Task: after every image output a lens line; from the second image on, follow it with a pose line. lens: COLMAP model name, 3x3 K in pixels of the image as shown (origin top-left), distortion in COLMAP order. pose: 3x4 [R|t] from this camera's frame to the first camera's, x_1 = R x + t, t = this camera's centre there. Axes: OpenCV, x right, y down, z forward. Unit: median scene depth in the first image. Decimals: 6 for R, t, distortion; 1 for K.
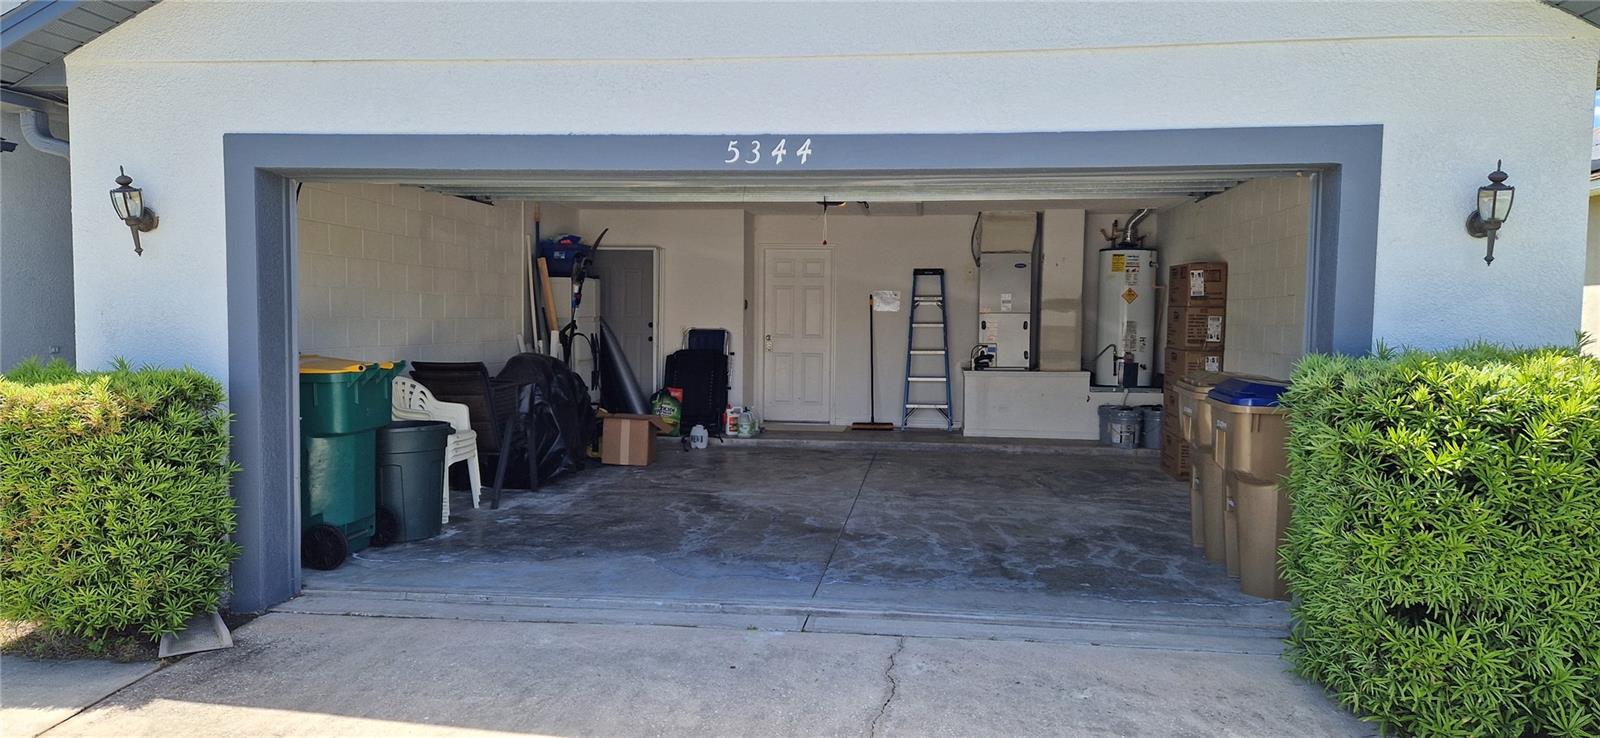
lens RADIAL K [[1059.2, 0, 801.1], [0, 1059.2, 377.4], [0, 0, 1]] dist [0.107430, -0.101713]
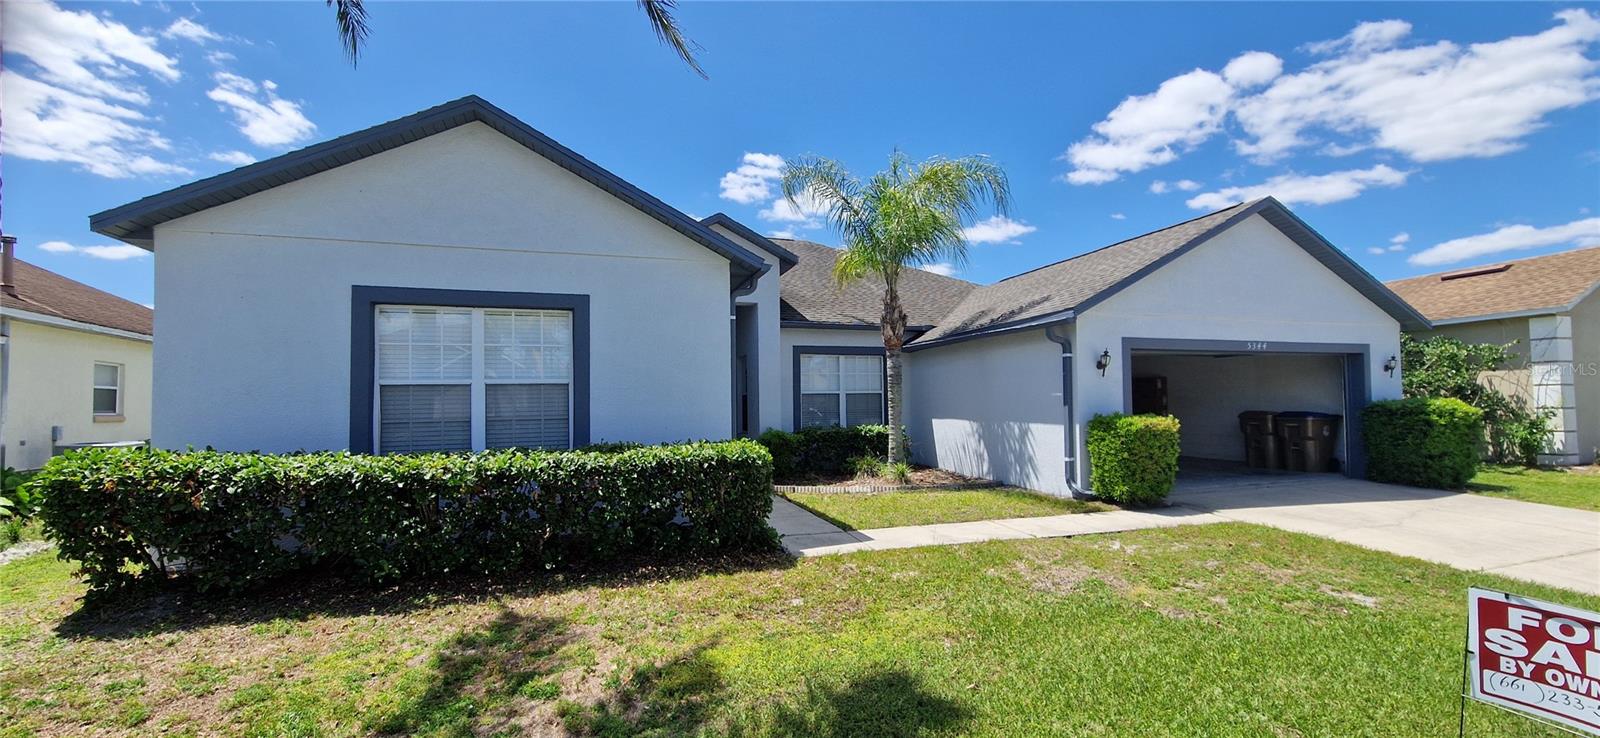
lens RADIAL K [[650.8, 0, 803.9], [0, 650.8, 384.5], [0, 0, 1]] dist [0.017663, -0.010393]
pose [[0.902126, -0.008400, 0.431390, -2.114642], [0.049182, 0.995296, -0.083470, 0.015147], [-0.428660, 0.096517, 0.898296, -0.240955]]
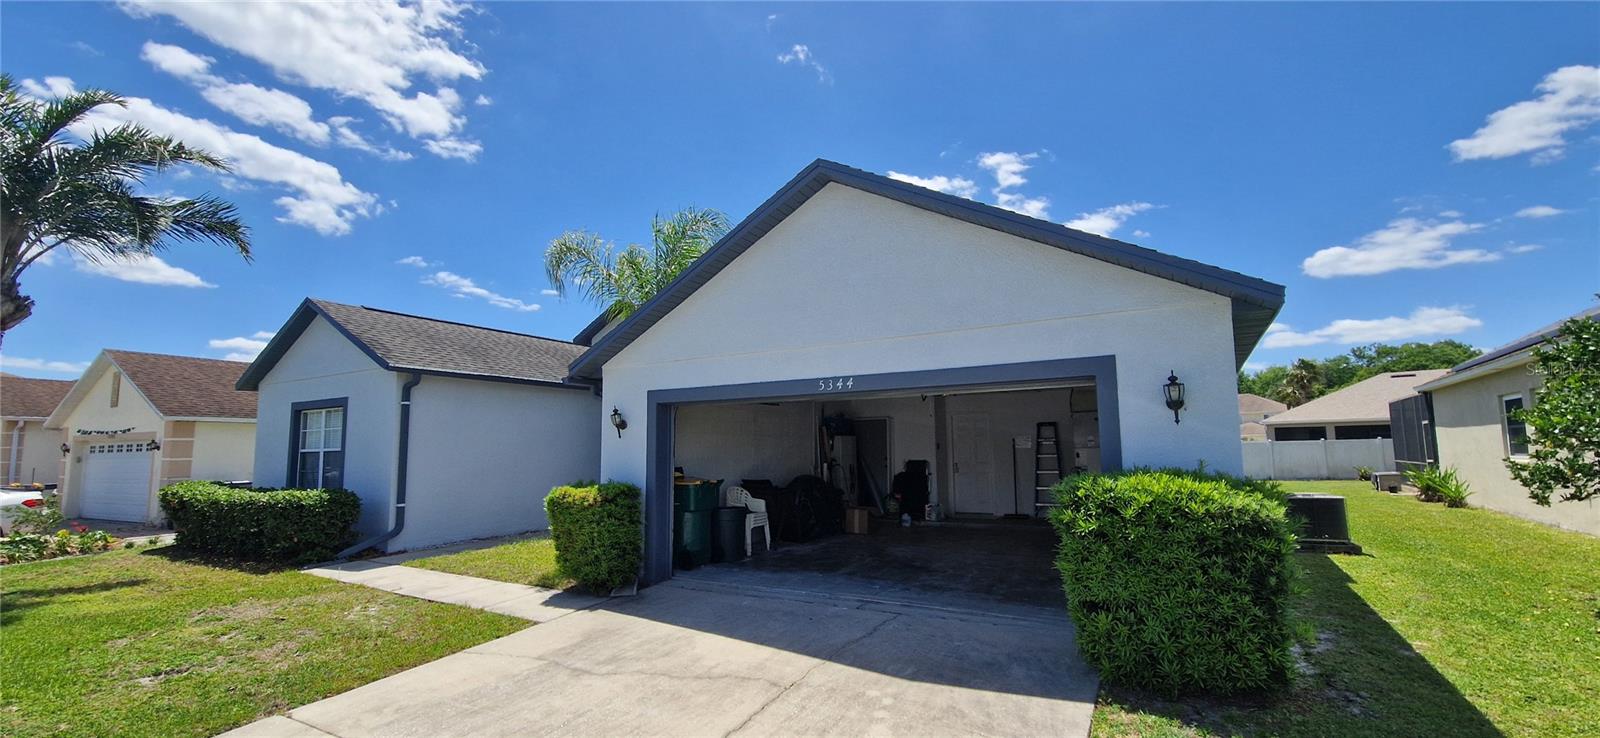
lens RADIAL K [[650.8, 0, 803.9], [0, 650.8, 384.5], [0, 0, 1]] dist [0.017663, -0.010393]
pose [[0.915427, -0.063282, -0.397477, 0.427159], [-0.000316, 0.987449, -0.157937, 0.006127], [0.402483, 0.144706, 0.903918, -0.255287]]
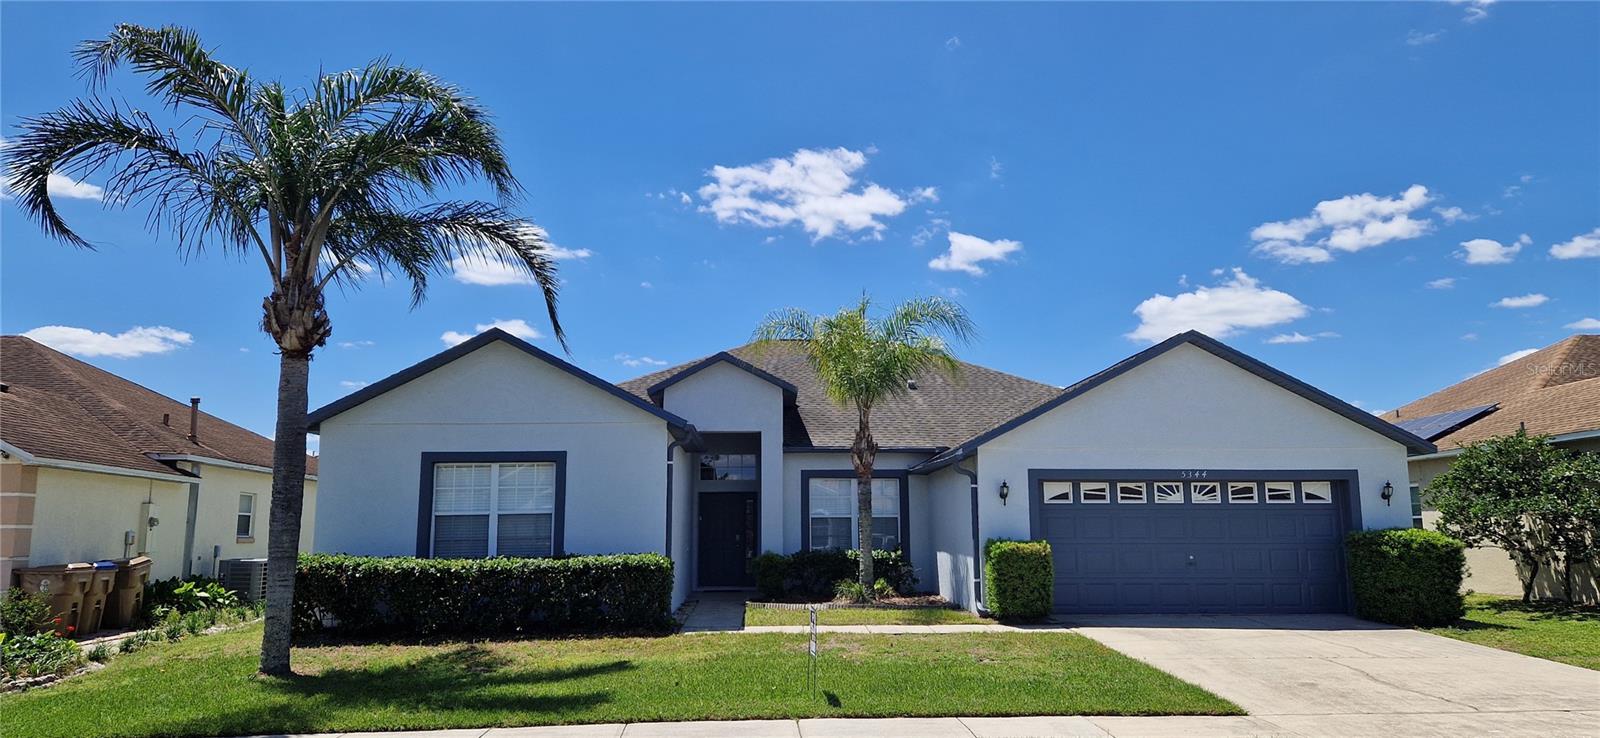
lens RADIAL K [[1059.2, 0, 801.1], [0, 1059.2, 377.4], [0, 0, 1]] dist [0.107430, -0.101713]
pose [[0.986375, 0.006733, 0.164375, -1.760244], [0.027041, 0.978937, -0.202366, 0.144025], [-0.162275, 0.204054, 0.965416, -2.106110]]
